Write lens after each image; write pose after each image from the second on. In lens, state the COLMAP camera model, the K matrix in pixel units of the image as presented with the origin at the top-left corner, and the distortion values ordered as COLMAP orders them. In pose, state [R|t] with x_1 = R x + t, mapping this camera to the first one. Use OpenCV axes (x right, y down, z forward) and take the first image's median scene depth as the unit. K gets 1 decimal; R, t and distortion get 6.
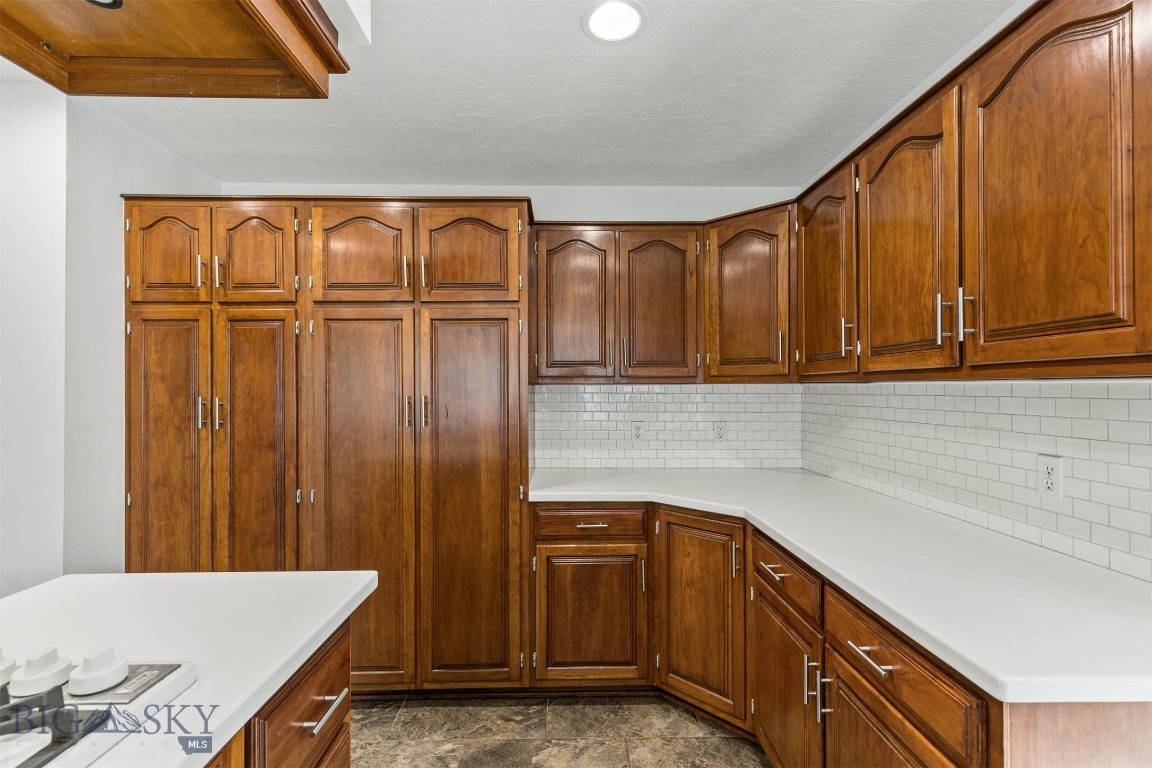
lens RADIAL K [[526.2, 0, 577.7], [0, 526.2, 386.0], [0, 0, 1]] dist [0.004699, 0.000833]
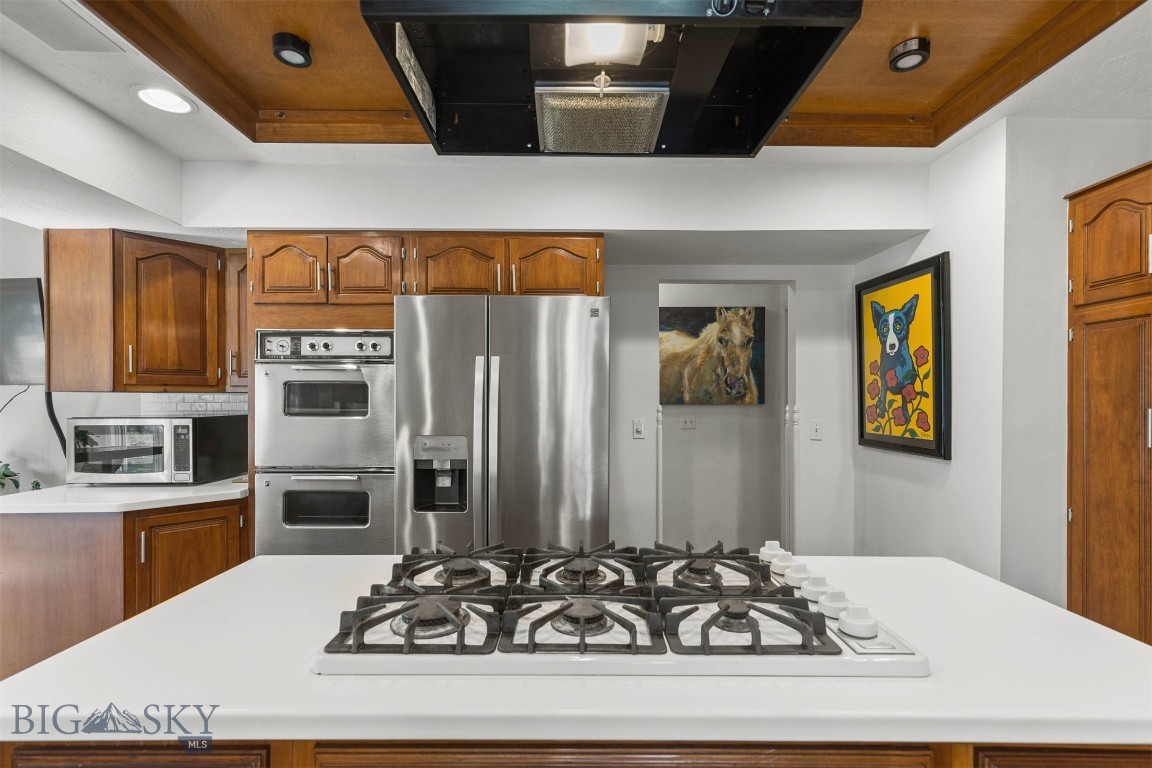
lens RADIAL K [[526.2, 0, 563.1], [0, 526.2, 403.0], [0, 0, 1]] dist [0.004699, 0.000833]
pose [[-0.018236, 0.008551, -0.999797, 0.117518], [0.003757, 0.999957, 0.008484, 0.001368], [0.999827, -0.003602, -0.018267, 0.105465]]
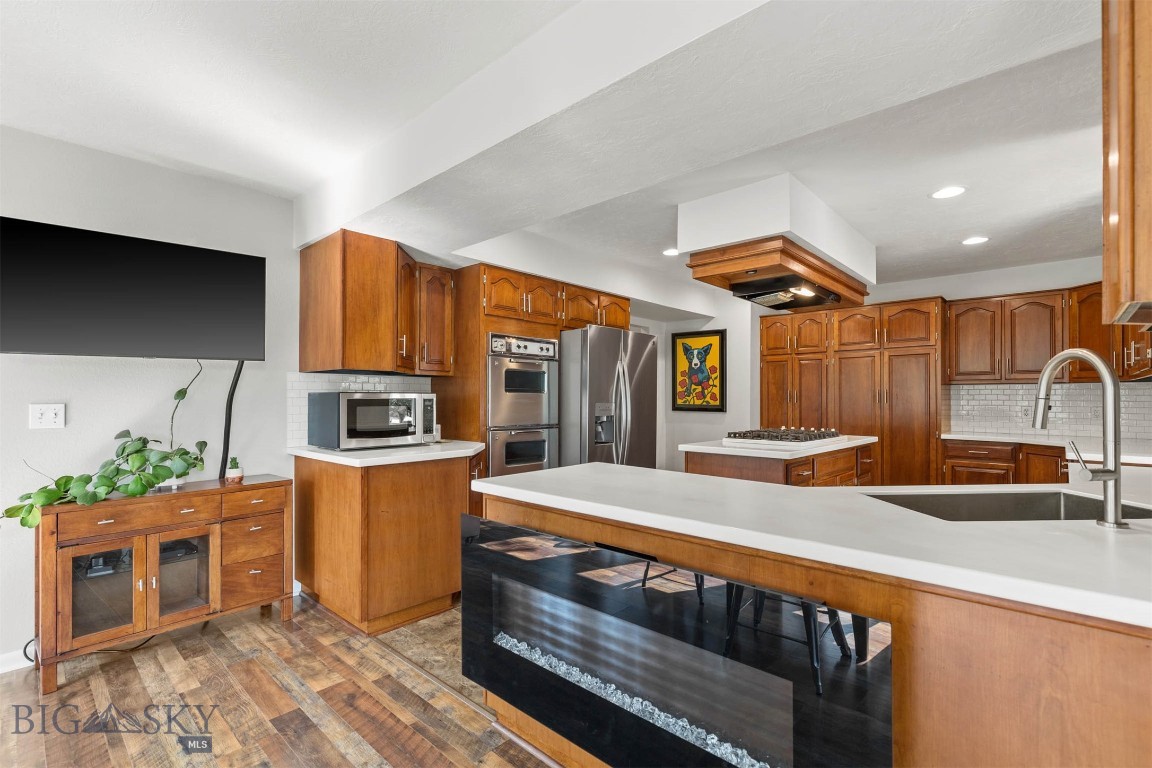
lens RADIAL K [[526.2, 0, 572.0], [0, 526.2, 395.4], [0, 0, 1]] dist [0.004699, 0.000833]
pose [[0.716082, -0.000556, -0.698016, 0.333388], [-0.001177, 0.999997, -0.002003, 0.051006], [0.698016, 0.002256, 0.716079, -1.601855]]
